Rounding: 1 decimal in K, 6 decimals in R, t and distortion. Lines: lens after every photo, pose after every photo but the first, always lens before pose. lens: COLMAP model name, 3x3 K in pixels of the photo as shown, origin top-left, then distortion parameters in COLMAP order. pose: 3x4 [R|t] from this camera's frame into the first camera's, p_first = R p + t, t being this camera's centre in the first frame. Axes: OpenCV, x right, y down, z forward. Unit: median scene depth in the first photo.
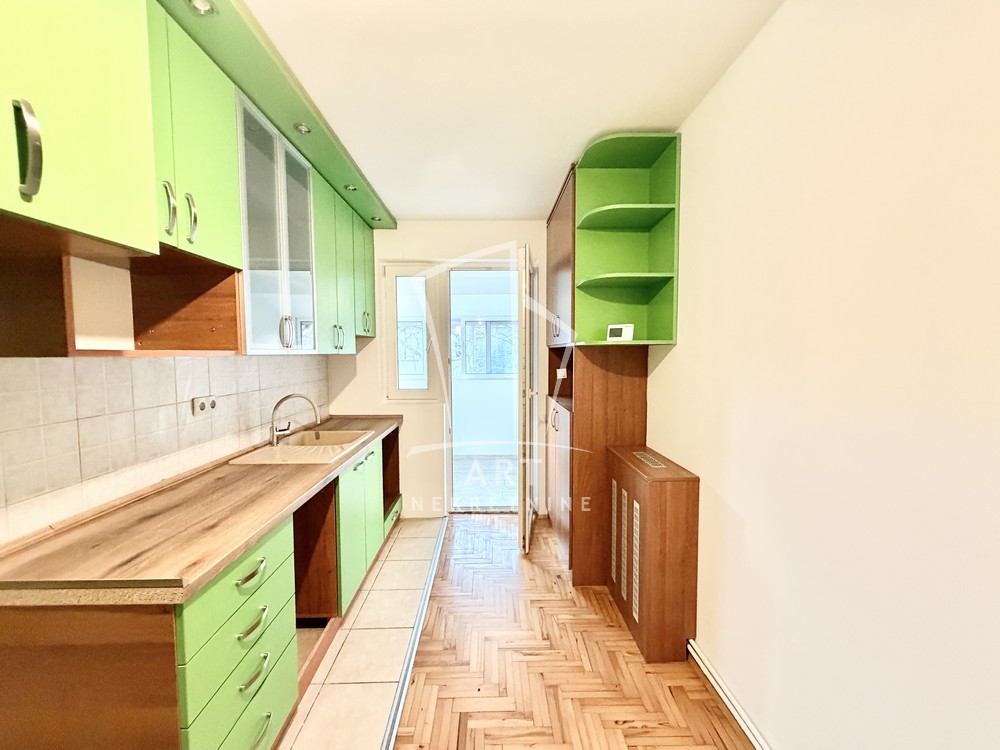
lens RADIAL K [[398.1, 0, 498.1], [0, 398.1, 375.5], [0, 0, 1]] dist [-0.001419, -0.000059]
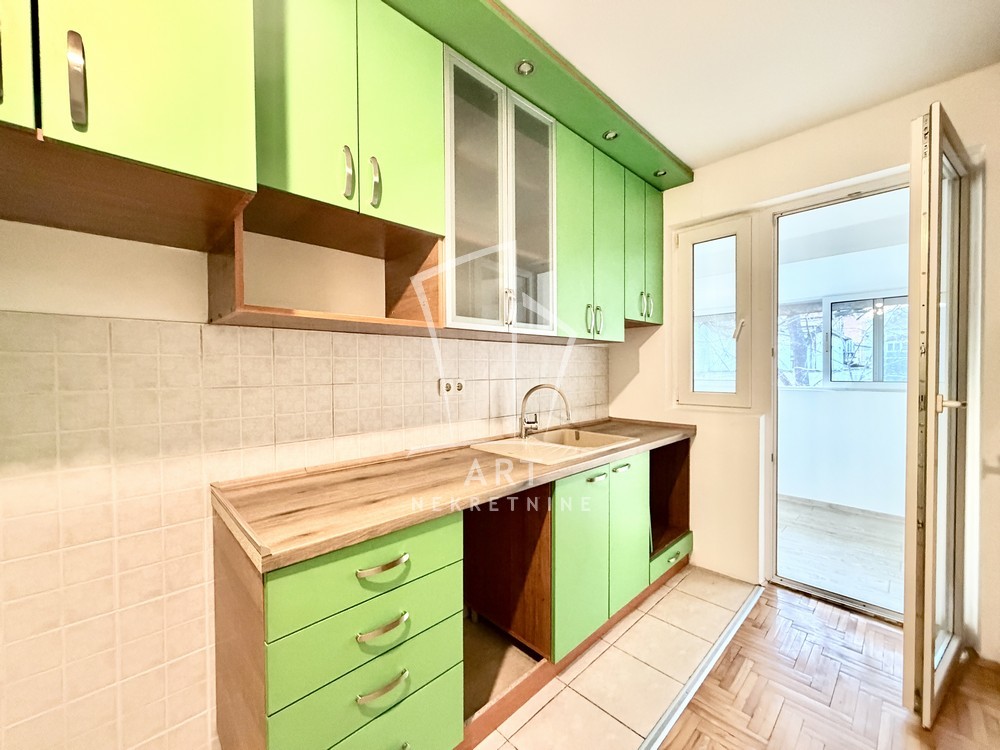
lens RADIAL K [[398.1, 0, 497.9], [0, 398.1, 376.4], [0, 0, 1]] dist [-0.001419, -0.000059]
pose [[0.671281, 0.012823, -0.741092, 0.087956], [-0.038801, 0.999087, -0.017859, 0.048051], [0.740187, 0.040744, 0.671165, 0.303798]]
